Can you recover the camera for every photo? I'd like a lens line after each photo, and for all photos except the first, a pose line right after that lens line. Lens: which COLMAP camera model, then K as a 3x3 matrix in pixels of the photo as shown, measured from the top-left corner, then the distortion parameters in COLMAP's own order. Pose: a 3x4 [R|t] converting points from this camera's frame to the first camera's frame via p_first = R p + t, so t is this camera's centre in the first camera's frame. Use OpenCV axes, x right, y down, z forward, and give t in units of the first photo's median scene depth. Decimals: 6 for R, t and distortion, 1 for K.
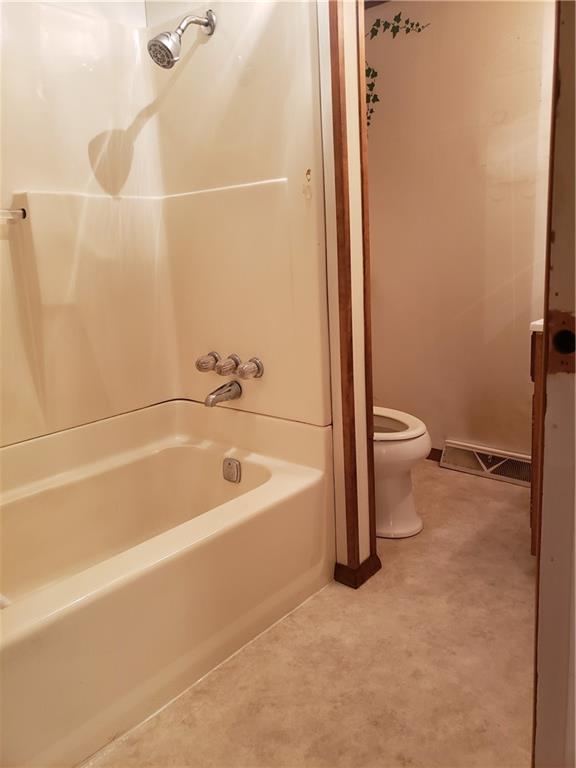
lens RADIAL K [[597.9, 0, 288.0], [0, 597.9, 384.0], [0, 0, 1]] dist [0.019463, -0.002216]
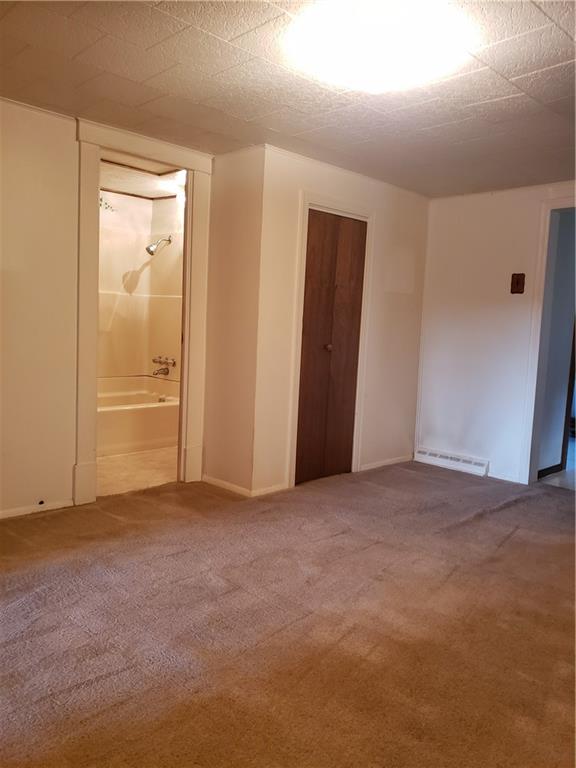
lens RADIAL K [[597.9, 0, 288.0], [0, 597.9, 384.0], [0, 0, 1]] dist [0.019463, -0.002216]
pose [[0.993188, 0.101710, -0.056864, 0.594066], [-0.106835, 0.989645, -0.095855, 0.259034], [0.046526, 0.101277, 0.993770, -1.556889]]
